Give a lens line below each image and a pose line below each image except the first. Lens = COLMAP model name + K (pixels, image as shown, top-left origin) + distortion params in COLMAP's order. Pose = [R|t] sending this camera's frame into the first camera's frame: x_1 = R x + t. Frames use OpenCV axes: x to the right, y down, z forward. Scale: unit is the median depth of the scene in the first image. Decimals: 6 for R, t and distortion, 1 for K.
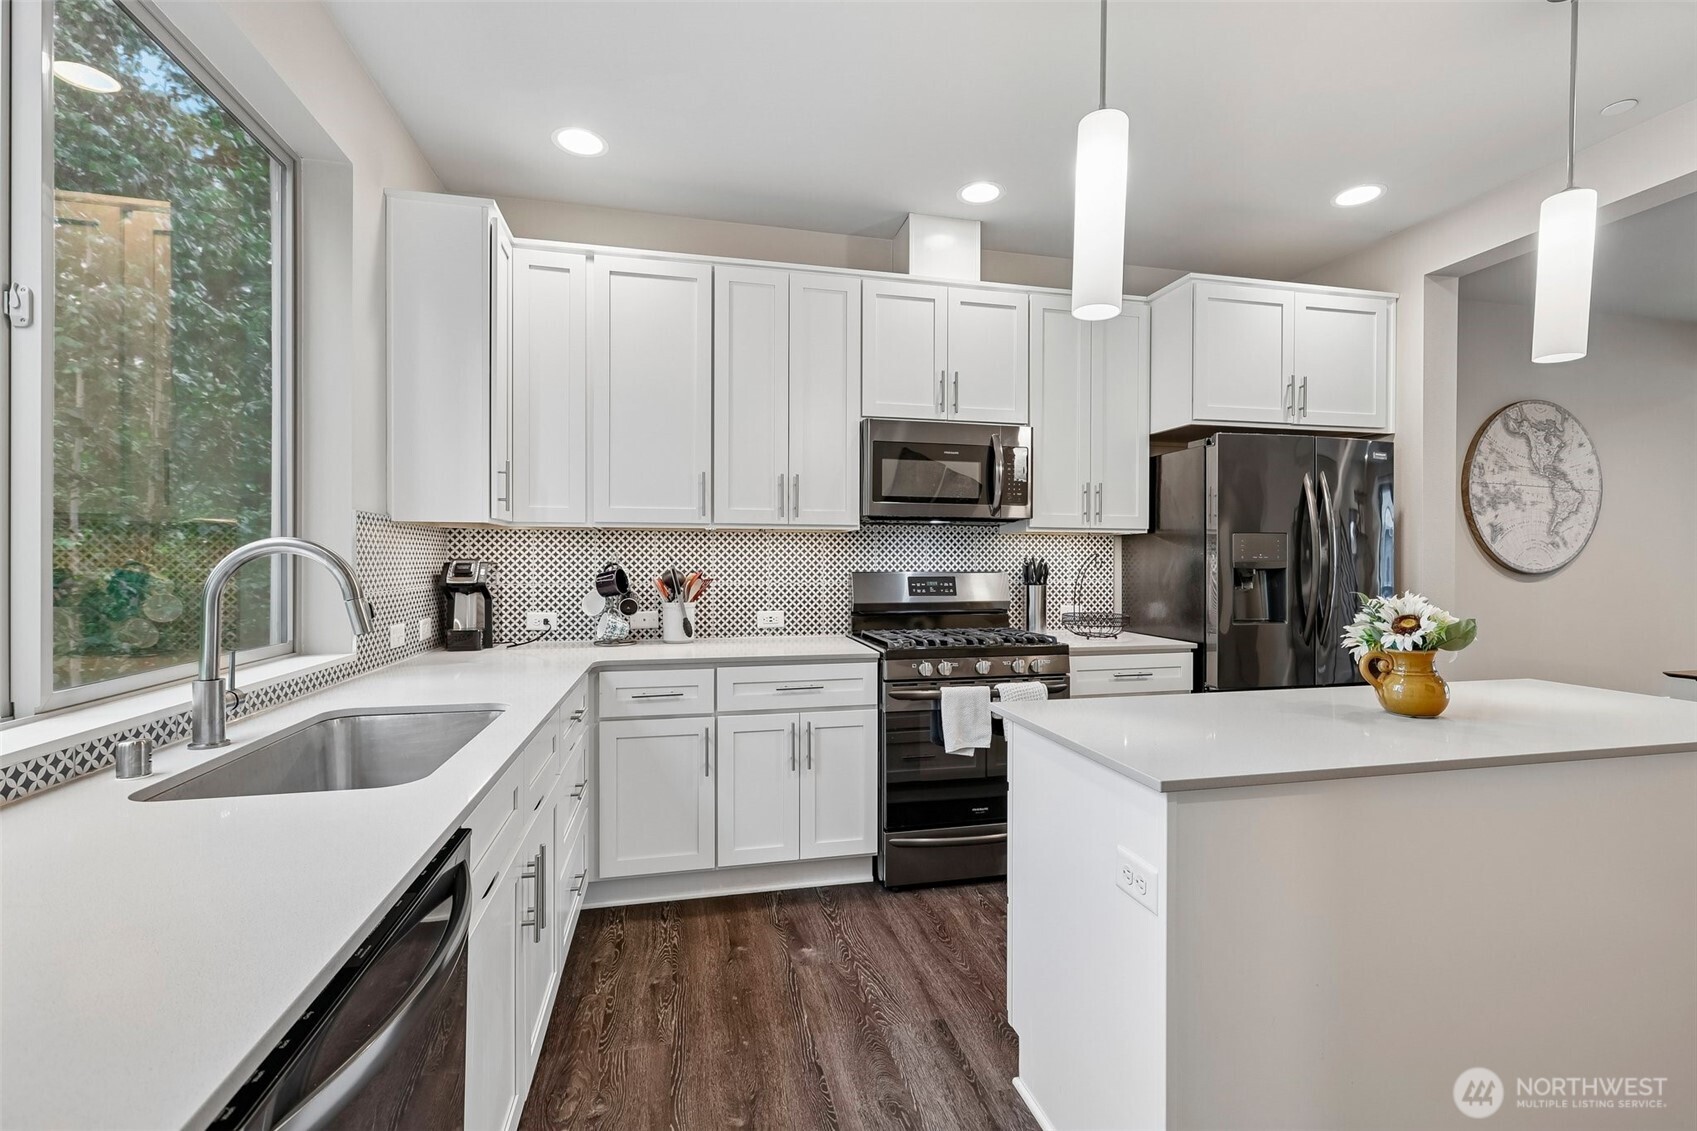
lens RADIAL K [[744.7, 0, 855.2], [0, 744.7, 566.4], [0, 0, 1]] dist [-0.000875, 0.001636]
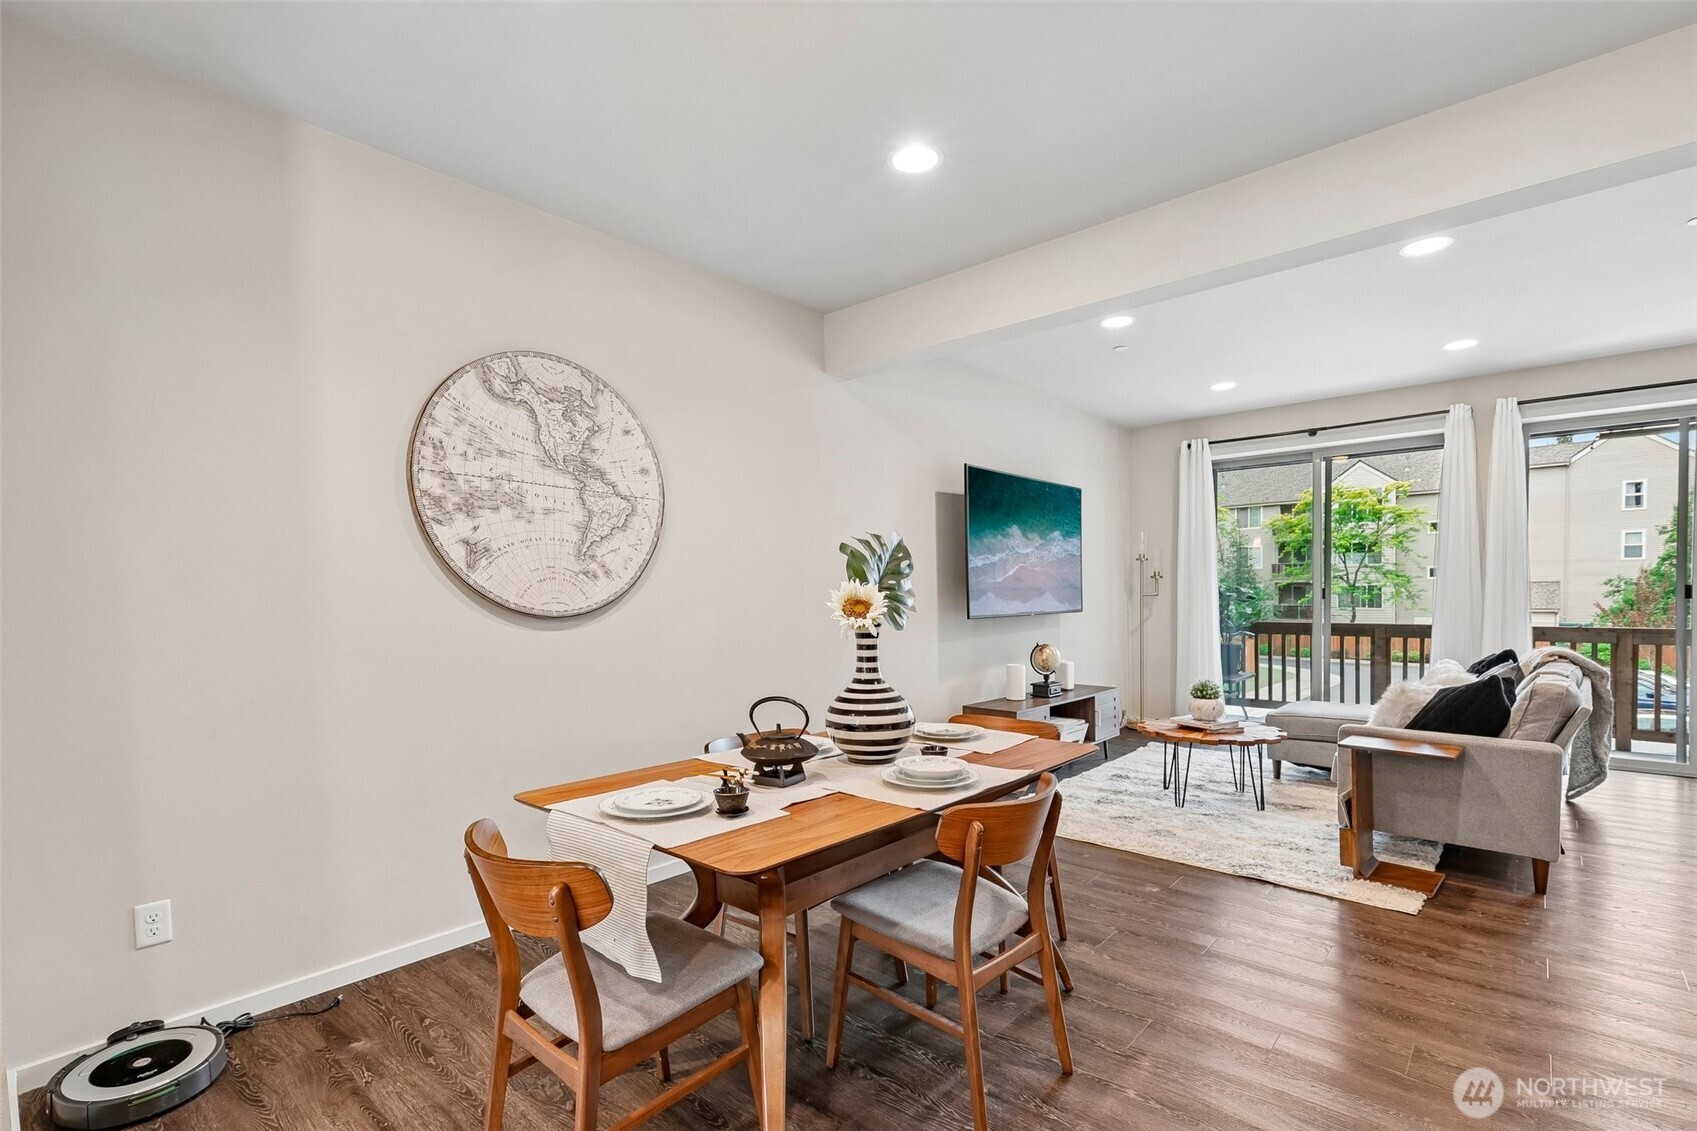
lens RADIAL K [[744.7, 0, 870.0], [0, 744.7, 612.9], [0, 0, 1]] dist [-0.000875, 0.001636]
pose [[0.807343, -0.032092, 0.589209, 1.048817], [0.026400, 0.999485, 0.018264, 0.001332], [-0.589492, 0.000809, 0.807774, 0.417675]]
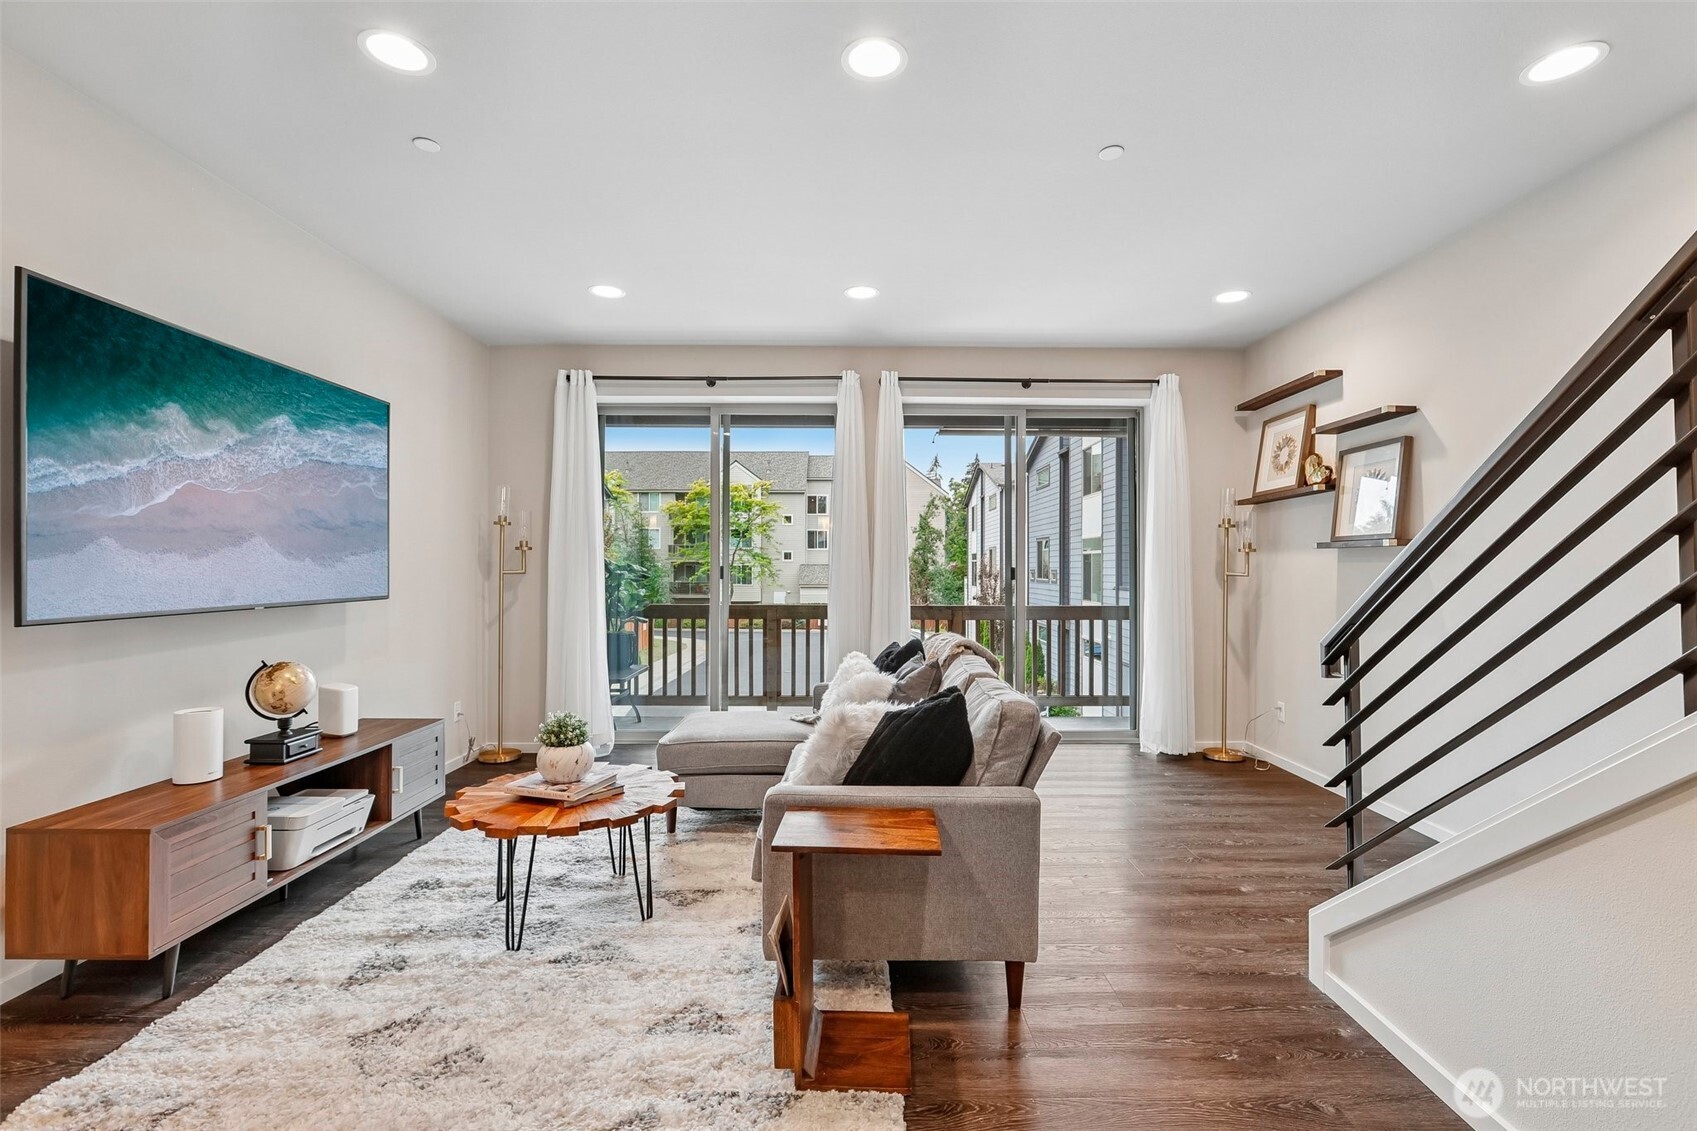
lens RADIAL K [[744.7, 0, 844.1], [0, 744.7, 558.9], [0, 0, 1]] dist [-0.000875, 0.001636]
pose [[0.212086, 0.004467, 0.977241, 1.625485], [0.015214, 0.999853, -0.007872, 0.005152], [-0.977133, 0.016537, 0.211987, 0.687778]]
